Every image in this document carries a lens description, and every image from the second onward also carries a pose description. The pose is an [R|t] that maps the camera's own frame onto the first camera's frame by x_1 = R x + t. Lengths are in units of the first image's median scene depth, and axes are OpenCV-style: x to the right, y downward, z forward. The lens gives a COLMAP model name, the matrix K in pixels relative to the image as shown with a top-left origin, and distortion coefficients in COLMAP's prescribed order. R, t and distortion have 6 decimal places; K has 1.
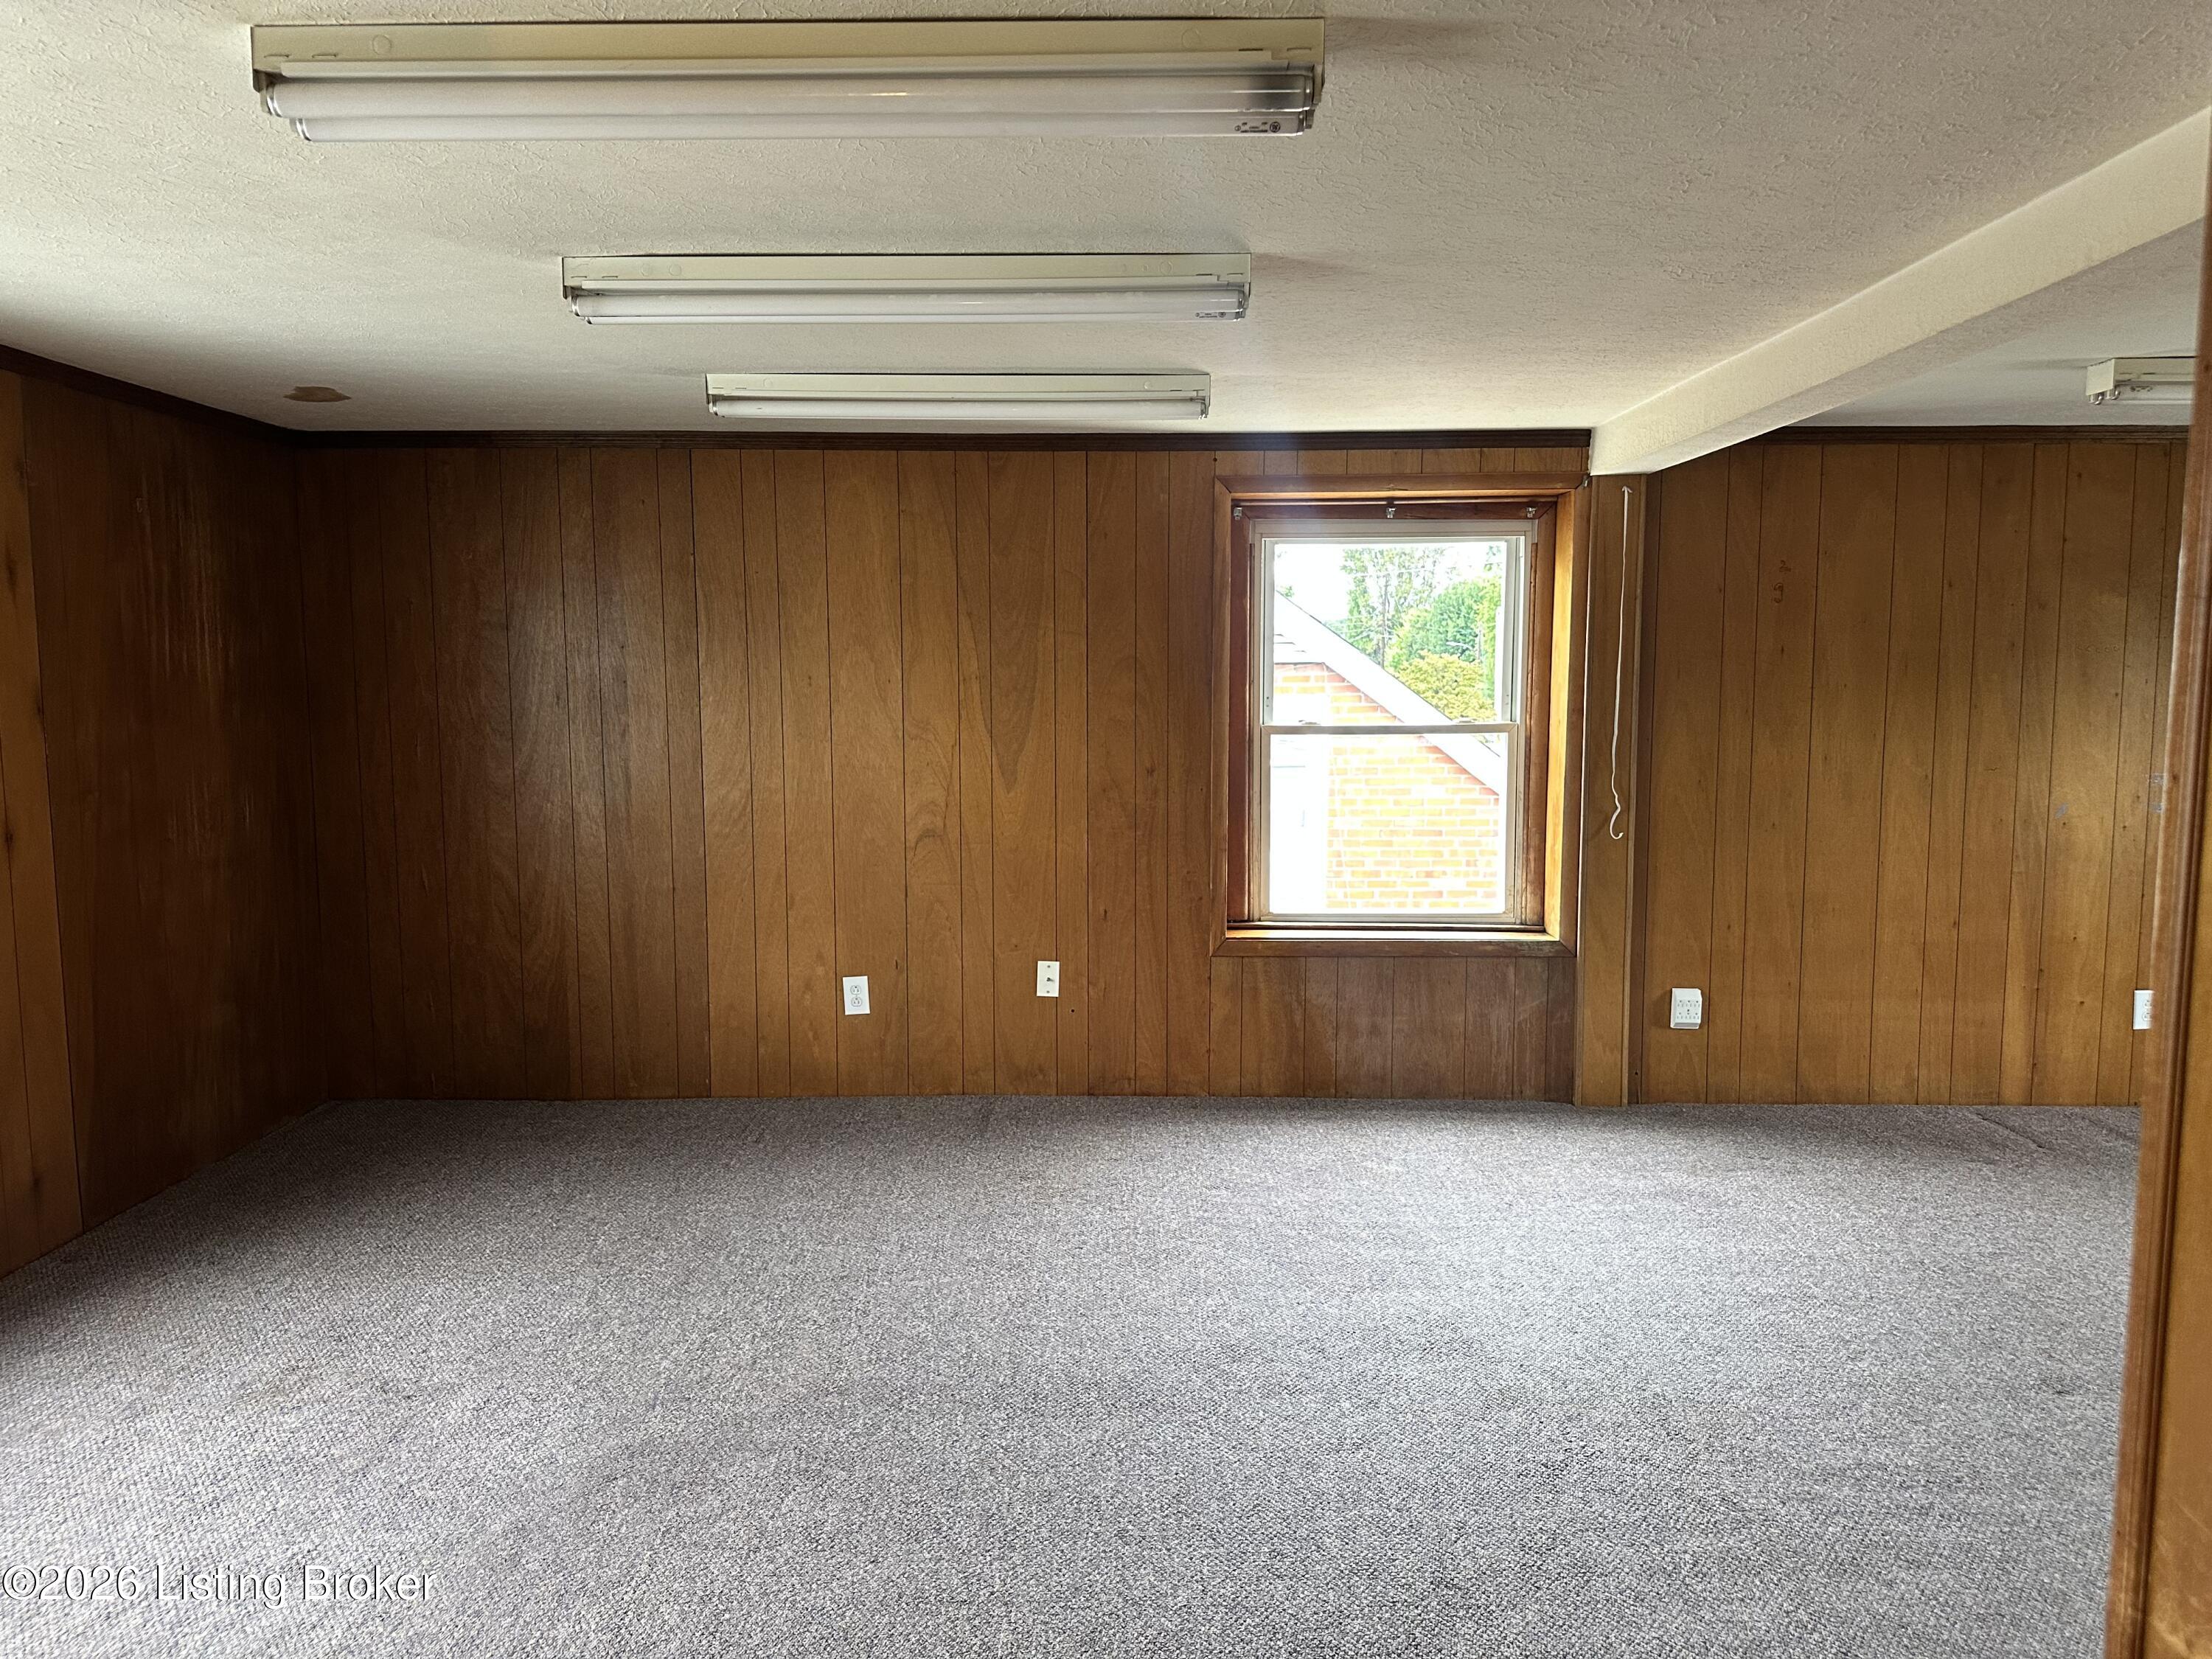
lens RADIAL K [[1505.7, 0, 1106.0], [0, 1505.7, 829.5], [0, 0, 1]] dist [0.182794, -0.283501]
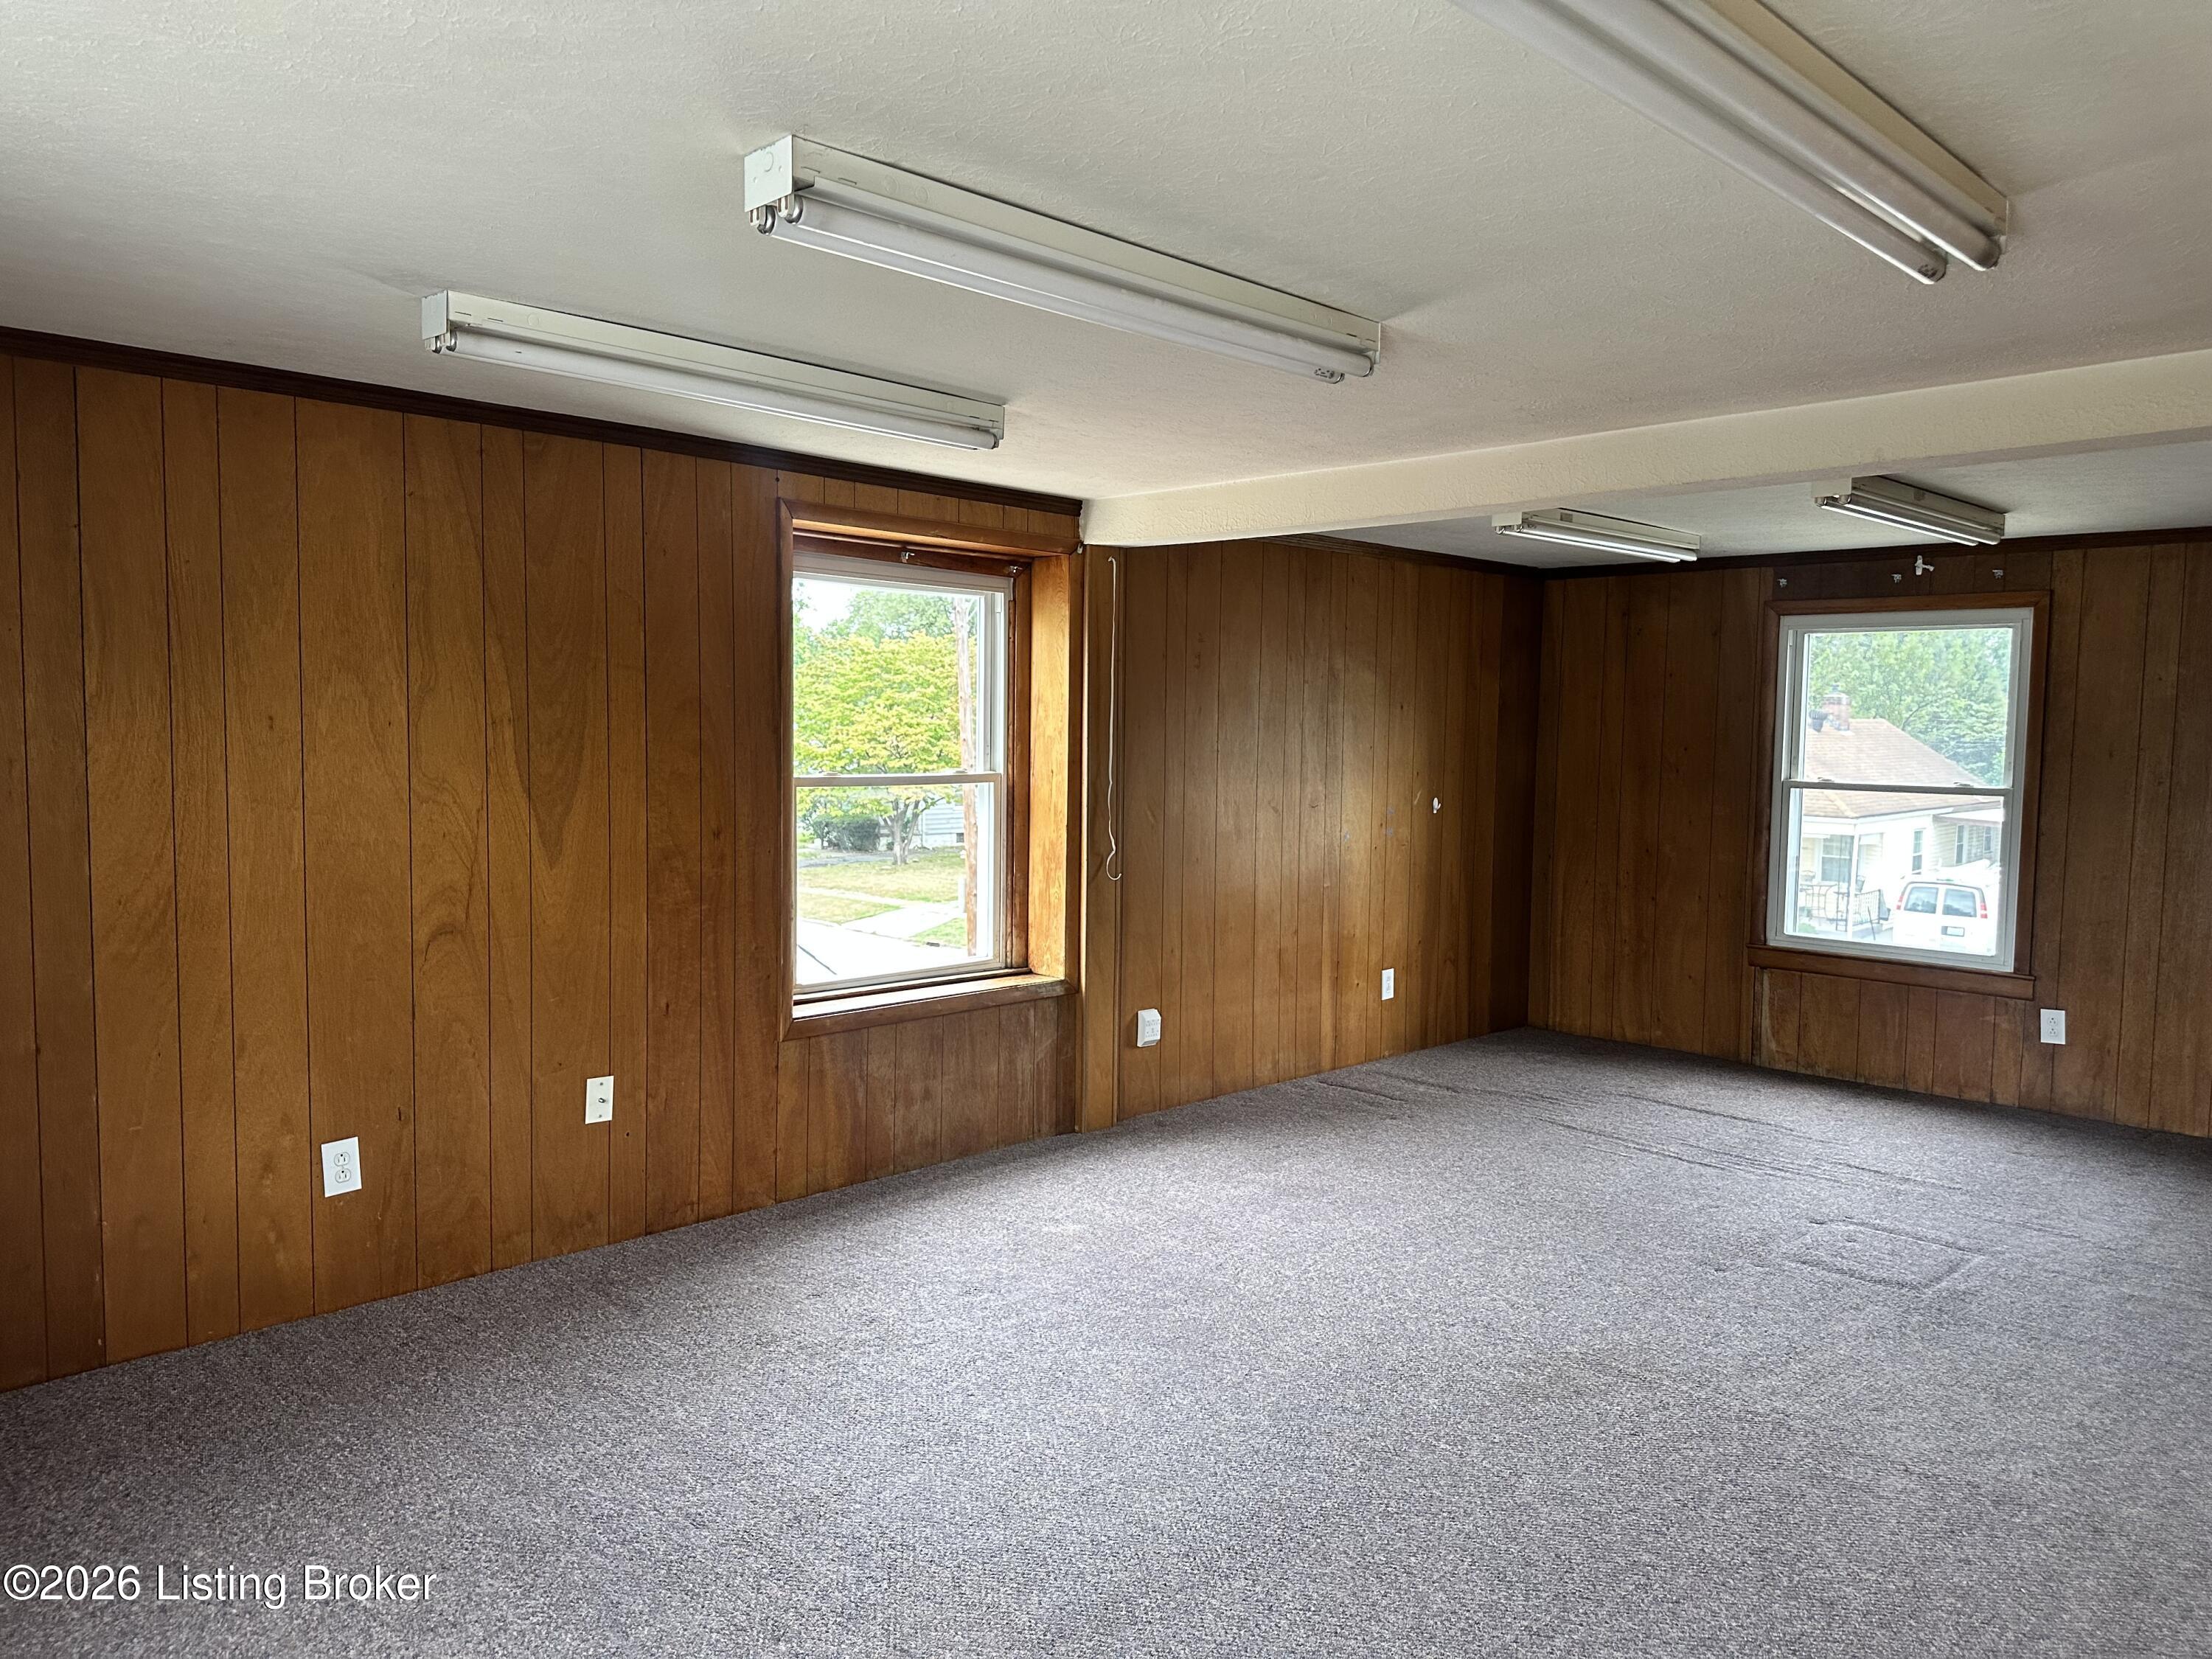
lens RADIAL K [[1505.7, 0, 1106.0], [0, 1505.7, 829.5], [0, 0, 1]] dist [0.182794, -0.283501]
pose [[0.721610, -0.037556, 0.691280, -0.401268], [0.053809, 0.998549, -0.001921, -0.027087], [-0.690206, 0.038583, 0.722584, 0.227419]]
